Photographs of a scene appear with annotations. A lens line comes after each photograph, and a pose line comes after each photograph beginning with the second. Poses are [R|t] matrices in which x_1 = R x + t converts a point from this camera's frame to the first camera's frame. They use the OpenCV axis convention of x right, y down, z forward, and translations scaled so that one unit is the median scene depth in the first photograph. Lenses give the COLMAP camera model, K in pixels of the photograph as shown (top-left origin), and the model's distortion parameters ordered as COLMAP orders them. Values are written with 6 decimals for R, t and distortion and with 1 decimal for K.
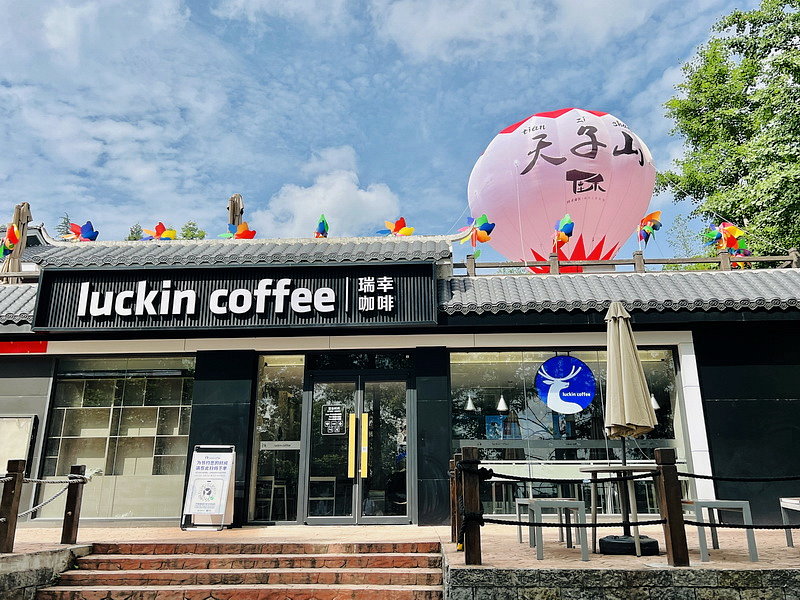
lens RADIAL K [[633.0, 0, 400.0], [0, 633.0, 300.0], [0, 0, 1]] dist [0.040856, -0.040942]
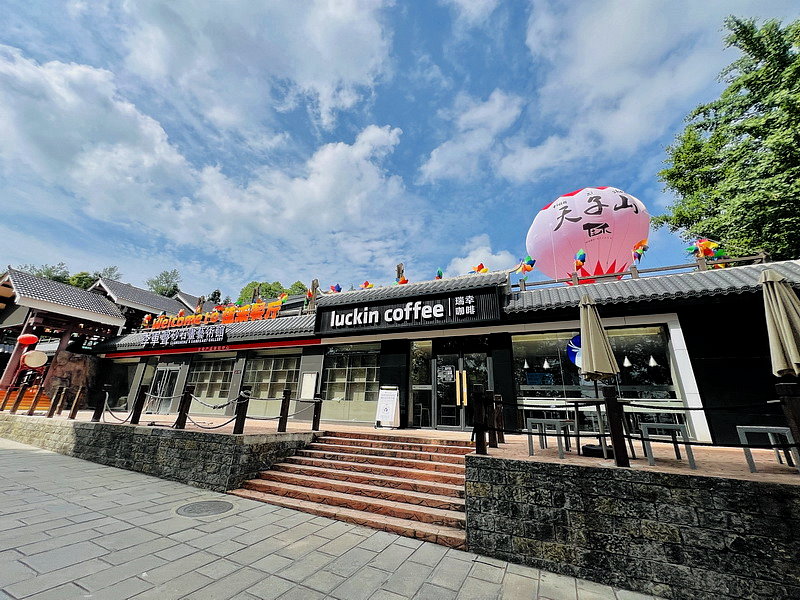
lens RADIAL K [[319.9, 0, 400.0], [0, 319.9, 300.0], [0, 0, 1]] dist [0.000445, 0.000125]
pose [[0.930057, -0.087224, -0.356913, 0.118697], [0.068117, 0.995506, -0.065785, 0.022704], [0.361047, 0.036872, 0.931819, 0.054073]]
